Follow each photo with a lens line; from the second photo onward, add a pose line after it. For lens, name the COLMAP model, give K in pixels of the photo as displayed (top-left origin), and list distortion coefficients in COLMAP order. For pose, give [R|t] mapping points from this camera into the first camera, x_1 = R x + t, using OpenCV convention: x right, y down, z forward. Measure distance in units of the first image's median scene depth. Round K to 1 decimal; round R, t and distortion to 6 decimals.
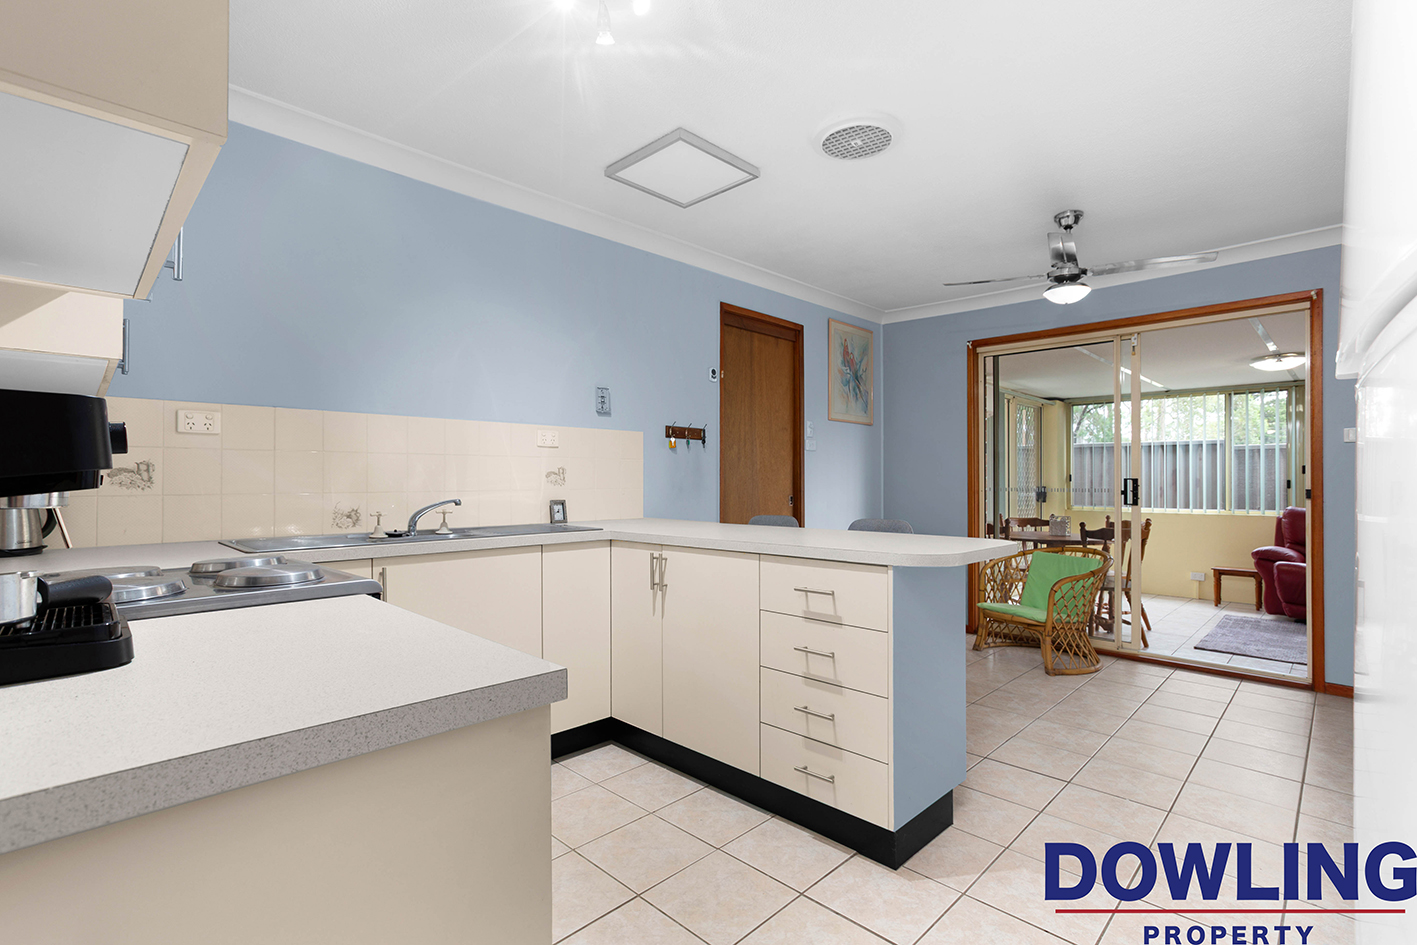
lens RADIAL K [[679.7, 0, 724.6], [0, 679.7, 470.6], [0, 0, 1]] dist [-0.029723, 0.019660]
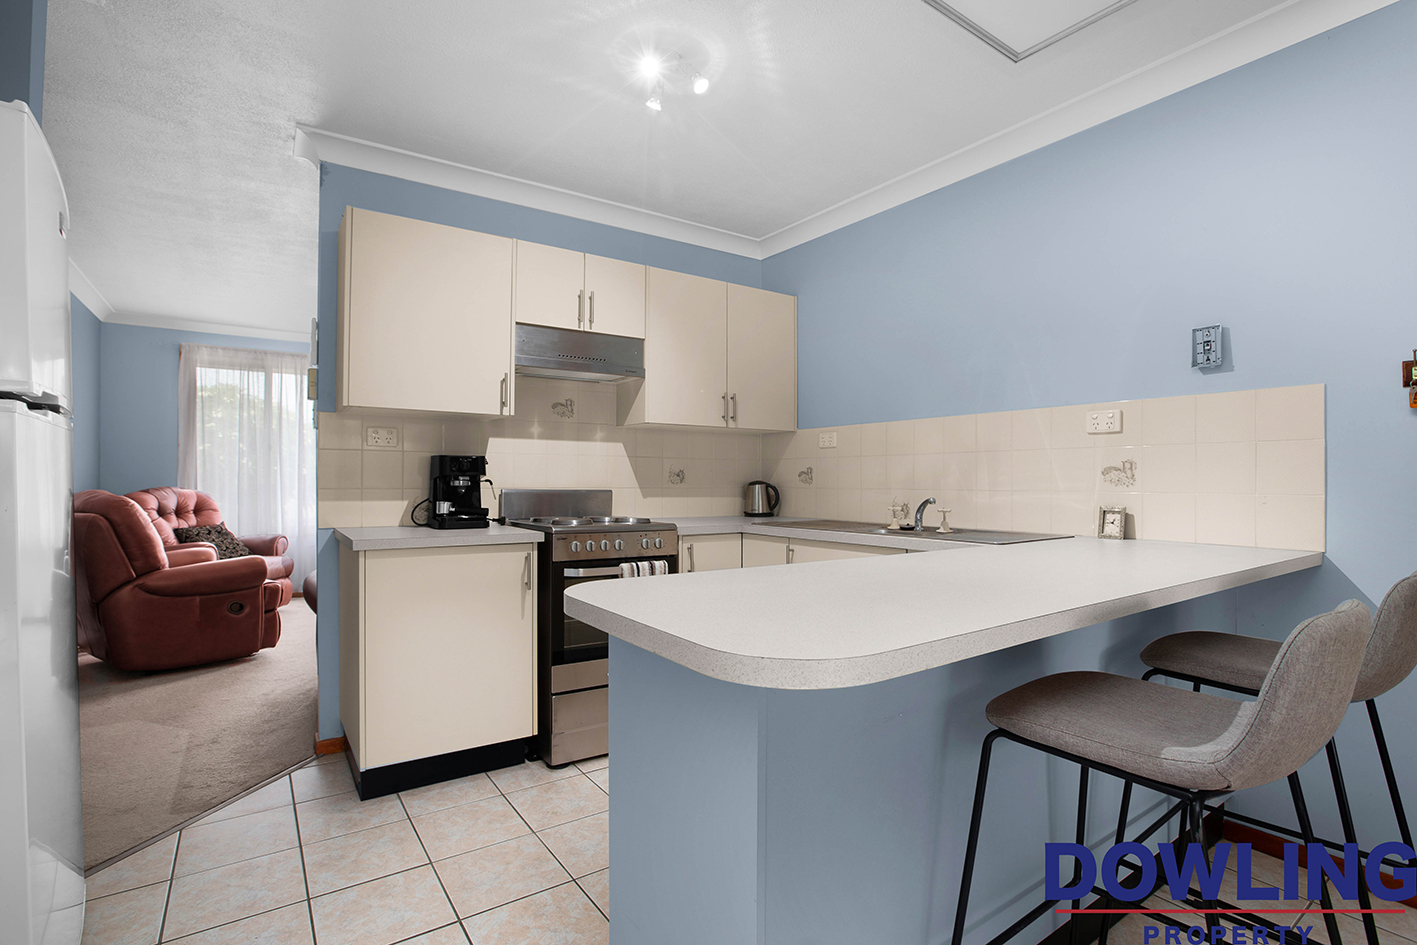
lens RADIAL K [[667.4, 0, 731.6], [0, 667.4, 474.1], [0, 0, 1]] dist [-0.015534, 0.000222]
pose [[-0.163270, -0.009750, -0.986533, 0.371408], [0.009771, 0.999886, -0.011499, 0.009864], [0.986533, -0.011516, -0.163156, 0.528292]]
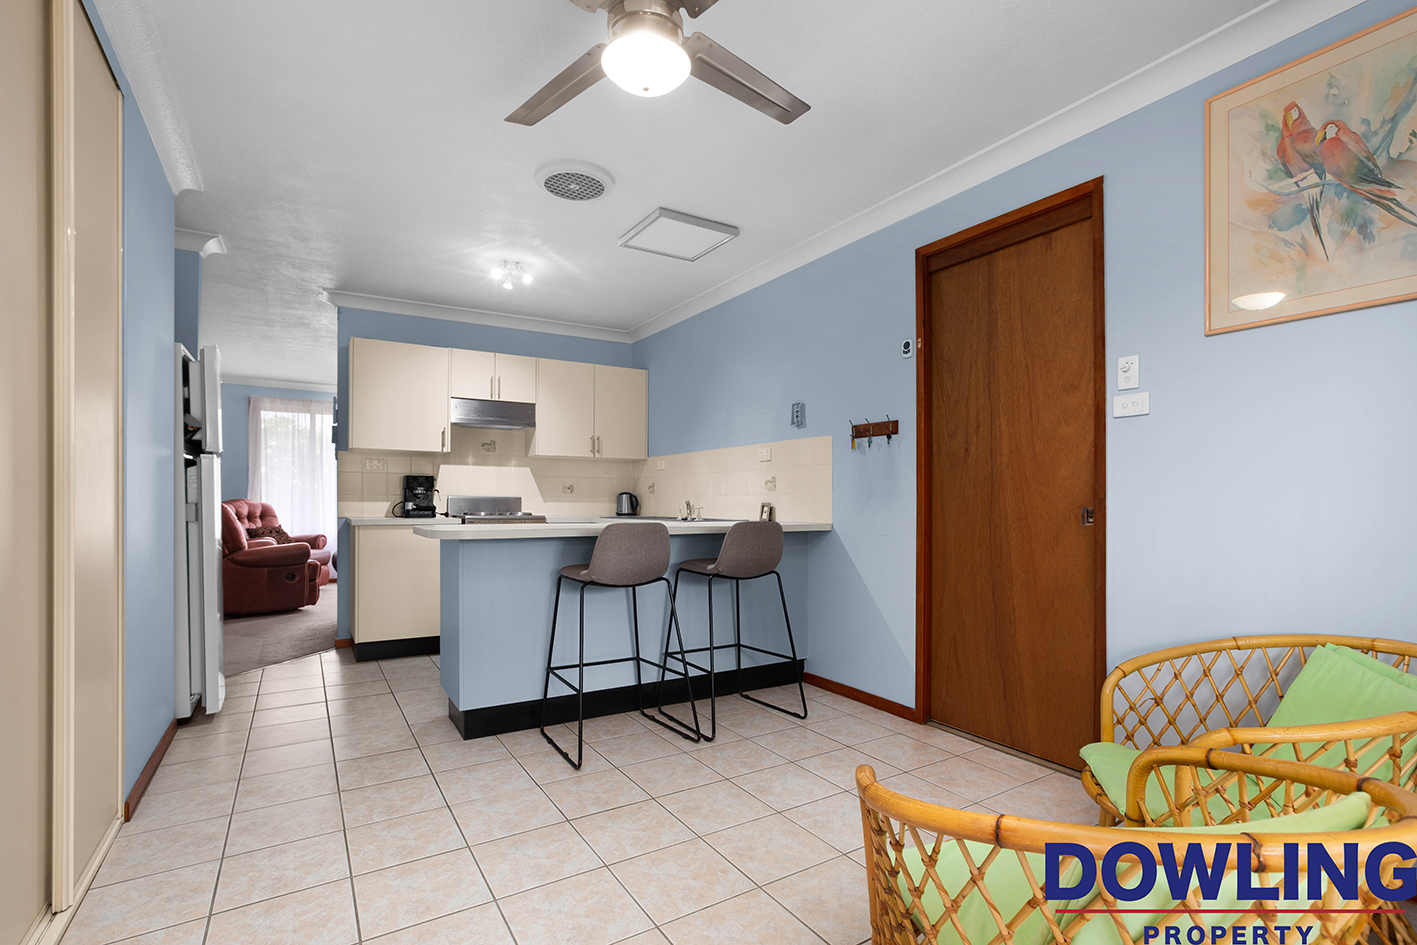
lens RADIAL K [[663.0, 0, 711.9], [0, 663.0, 493.7], [0, 0, 1]] dist [0.023288, 0.000627]
pose [[-0.239172, -0.013378, -0.970885, 0.714326], [0.009868, 0.999820, -0.016207, 0.033614], [0.970927, -0.013457, -0.238997, 0.878487]]
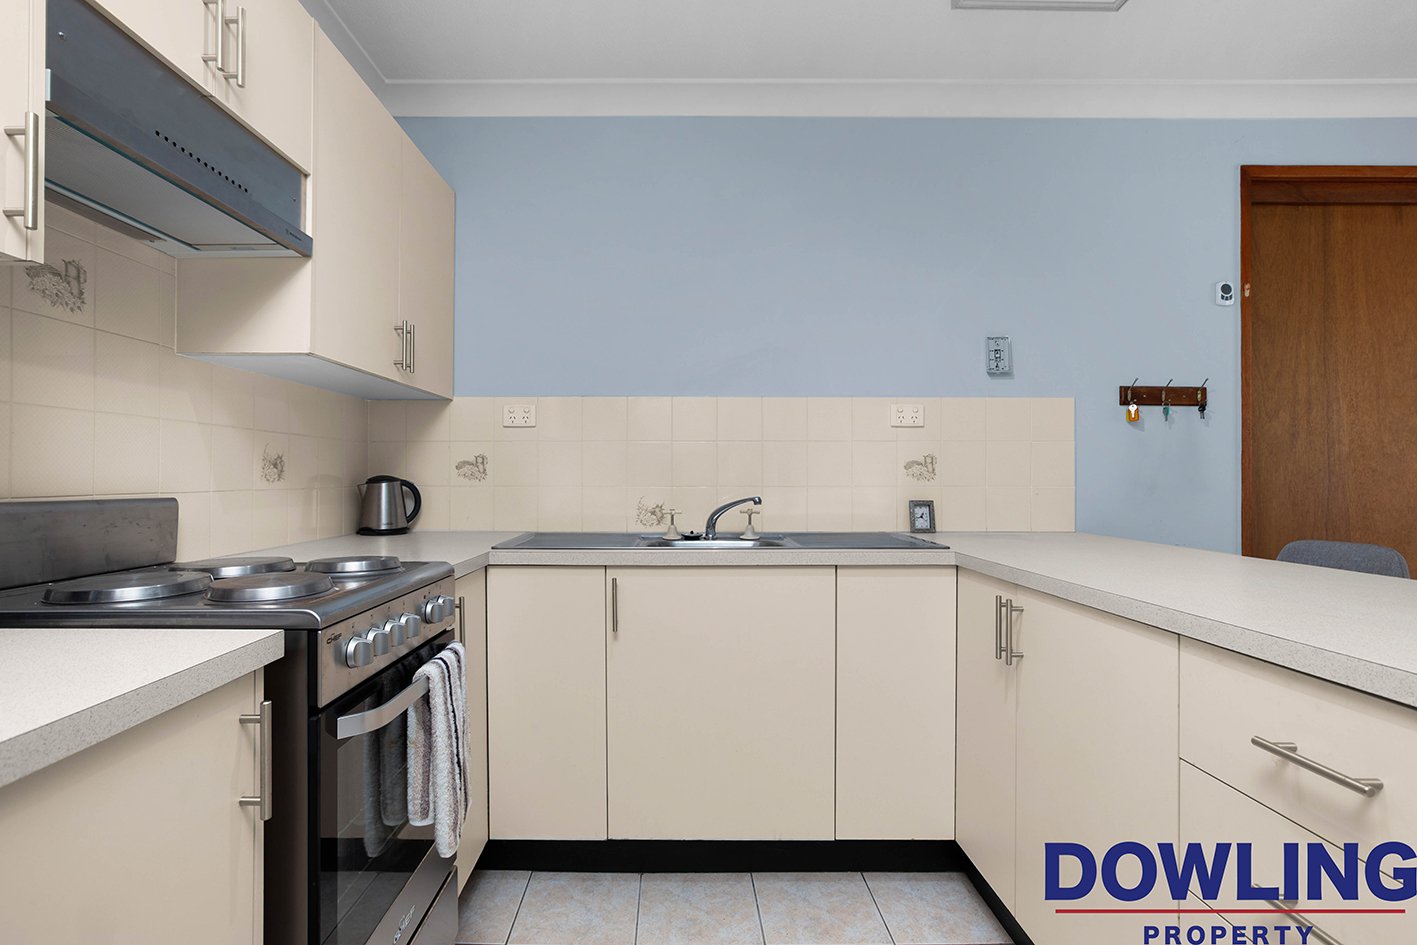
lens RADIAL K [[679.7, 0, 724.6], [0, 679.7, 470.6], [0, 0, 1]] dist [-0.029723, 0.019660]
pose [[0.693072, -0.004702, -0.720853, 0.093006], [0.008516, 0.999962, 0.001665, 0.006555], [0.720818, -0.007293, 0.693086, 0.260048]]
